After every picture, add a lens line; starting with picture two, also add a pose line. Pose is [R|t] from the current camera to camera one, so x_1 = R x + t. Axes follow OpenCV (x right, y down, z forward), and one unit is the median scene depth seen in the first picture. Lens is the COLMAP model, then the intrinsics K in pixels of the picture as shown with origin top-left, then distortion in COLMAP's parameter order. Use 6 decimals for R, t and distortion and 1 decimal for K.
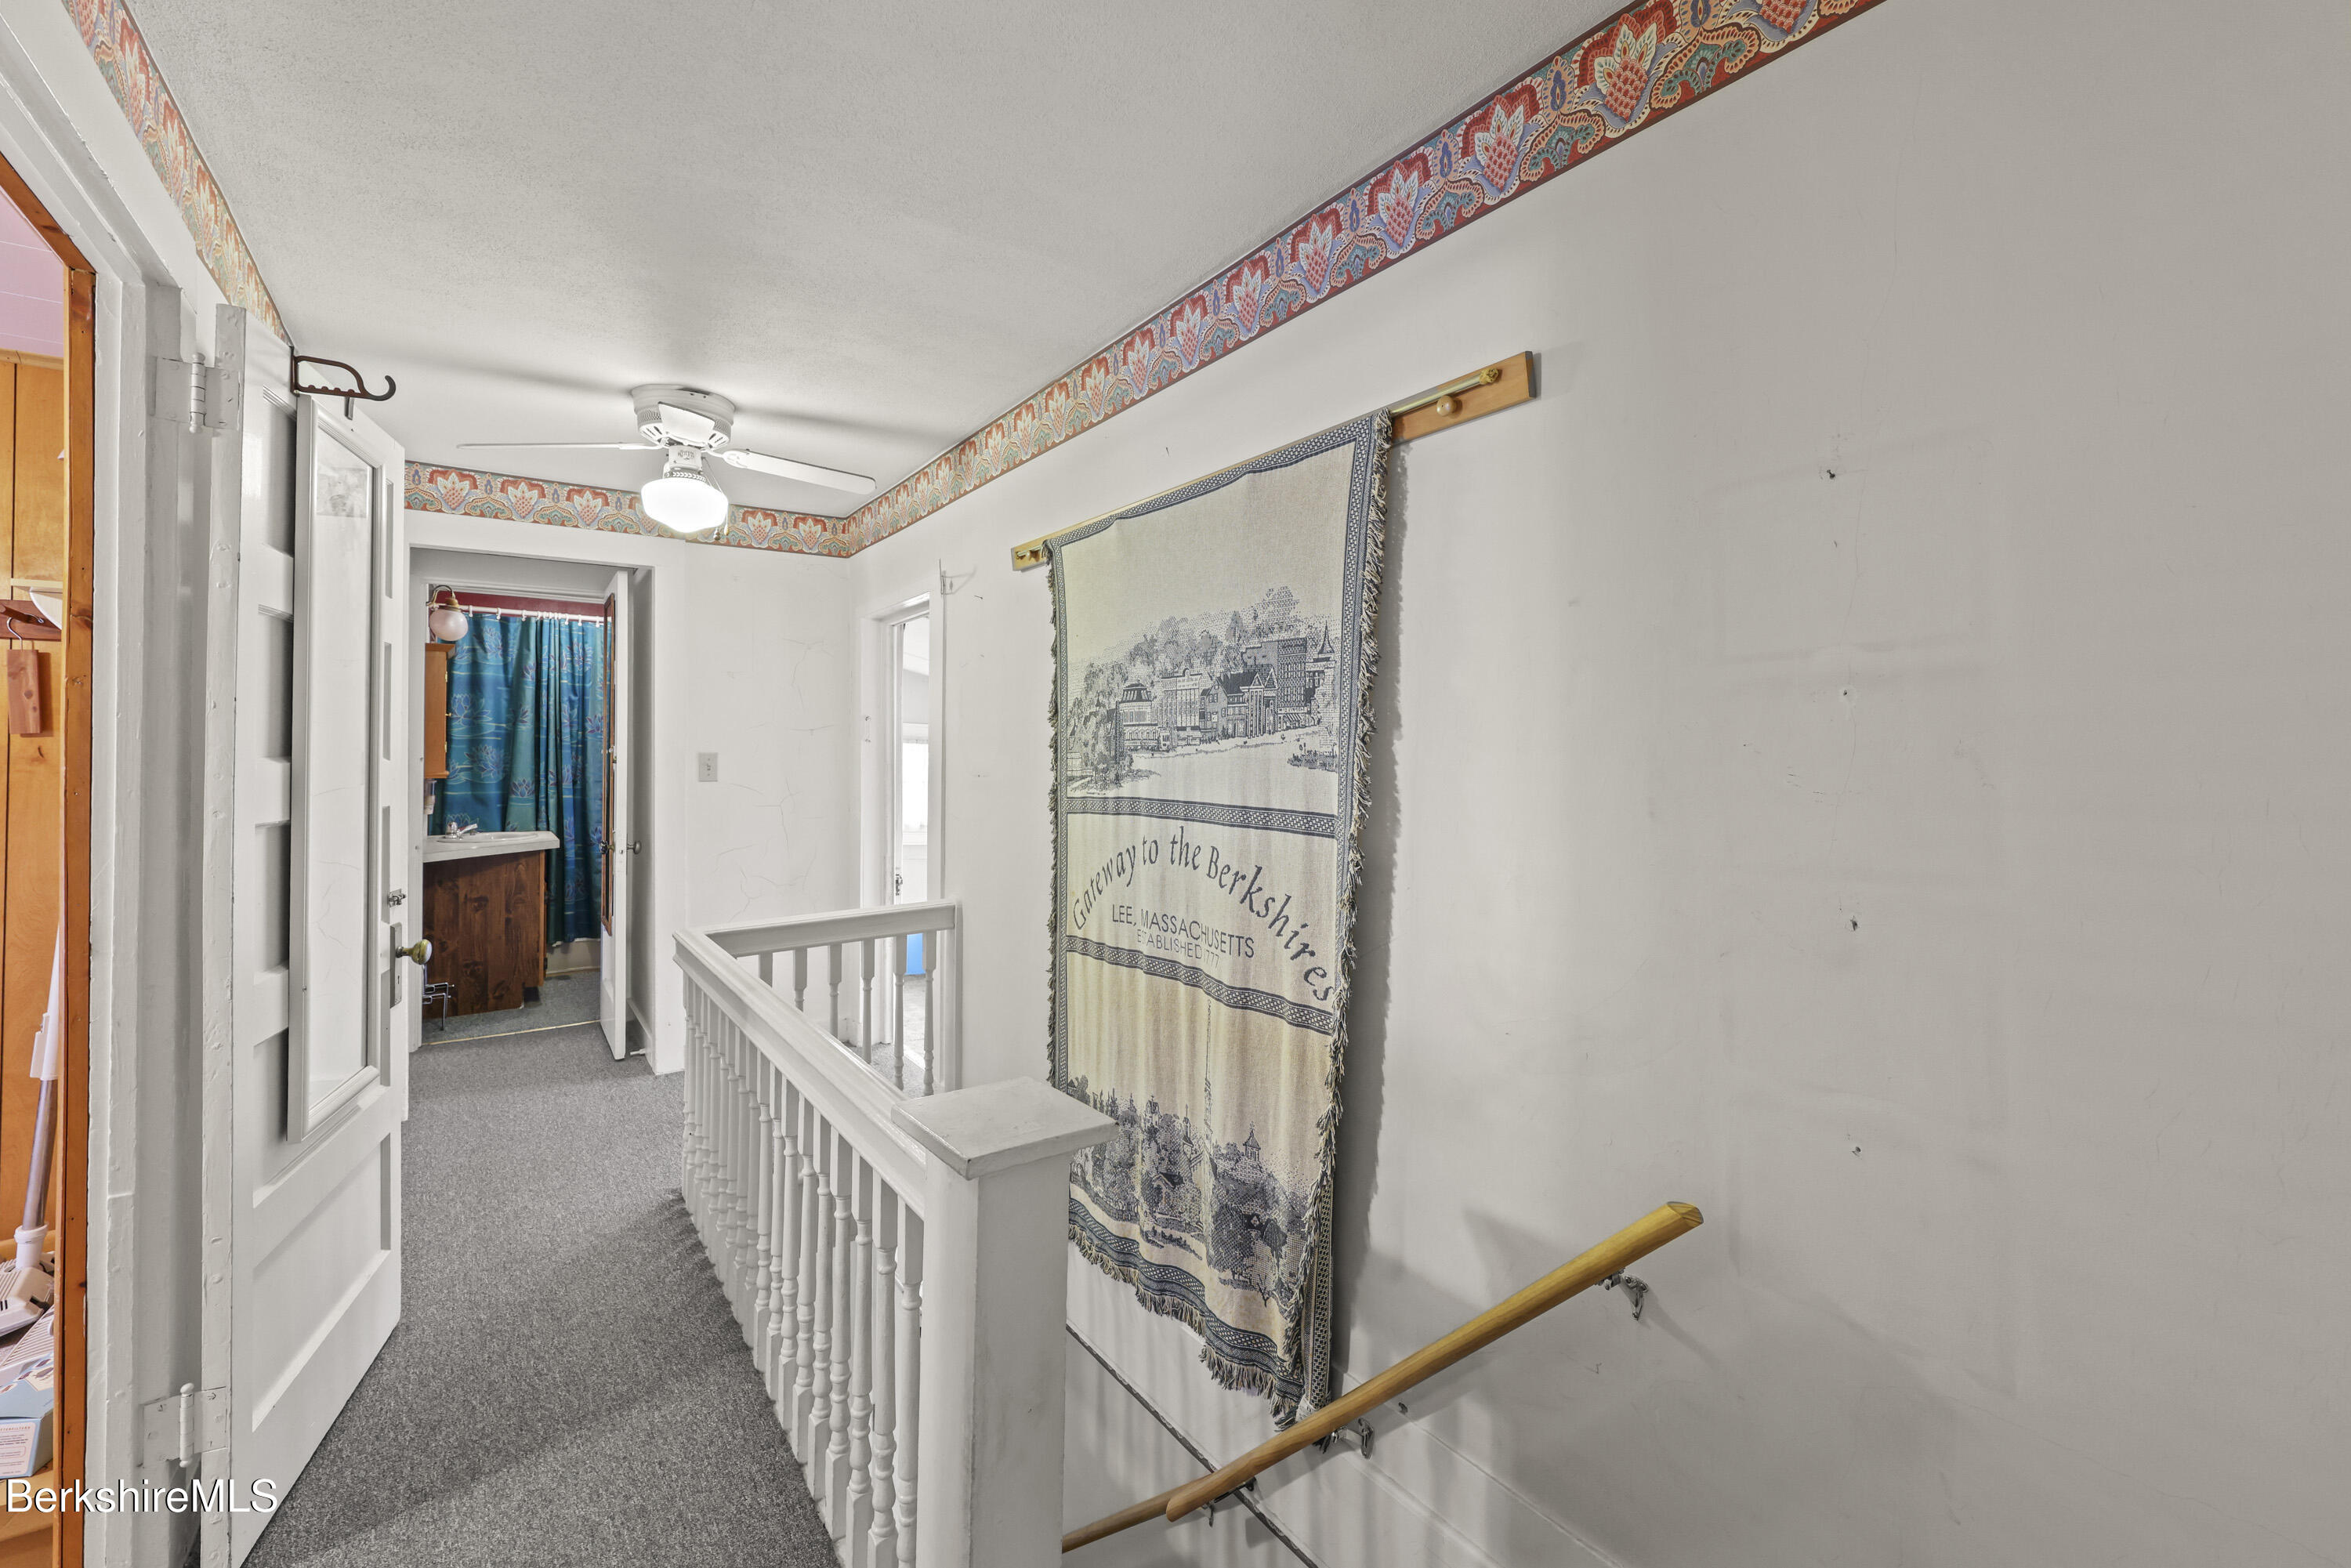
lens RADIAL K [[956.9, 0, 1188.3], [0, 956.9, 768.1], [0, 0, 1]] dist [-0.000864, 0.000608]
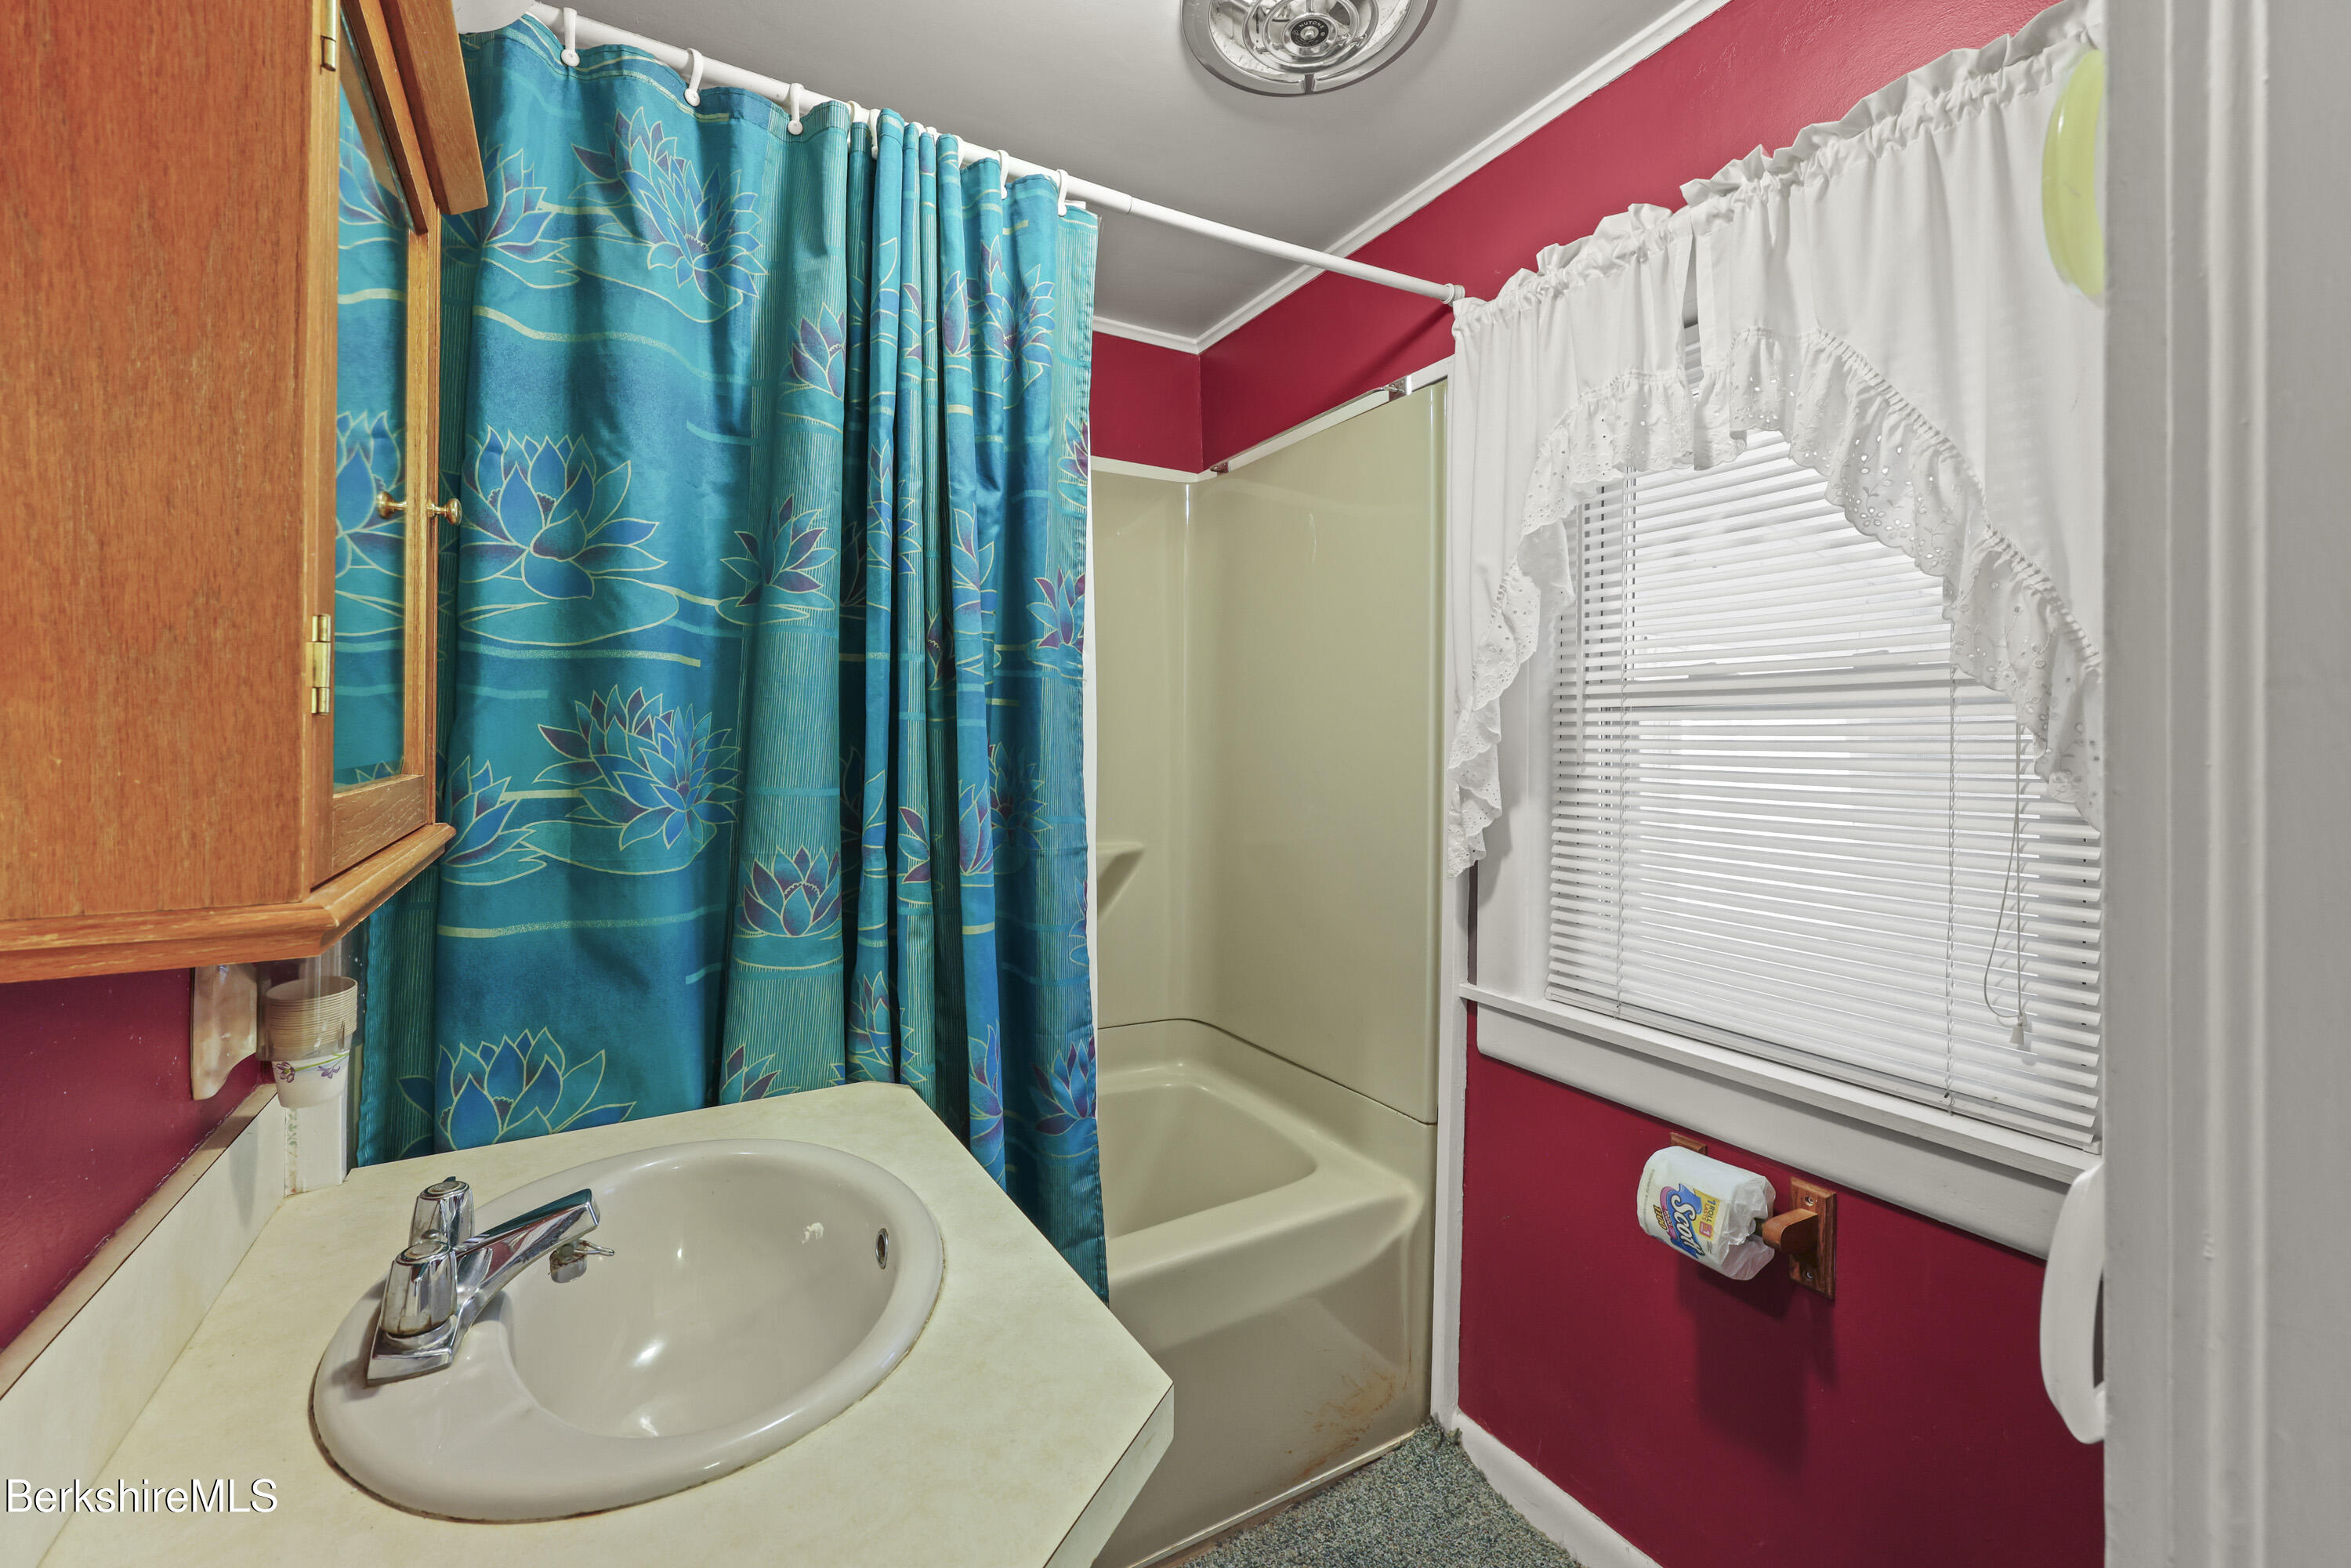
lens RADIAL K [[956.9, 0, 1166.3], [0, 956.9, 774.4], [0, 0, 1]] dist [-0.000864, 0.000608]
pose [[0.991497, -0.001152, -0.130125, -0.589081], [0.000873, 0.999997, -0.002195, -0.005166], [0.130127, 0.002063, 0.991495, 0.803118]]
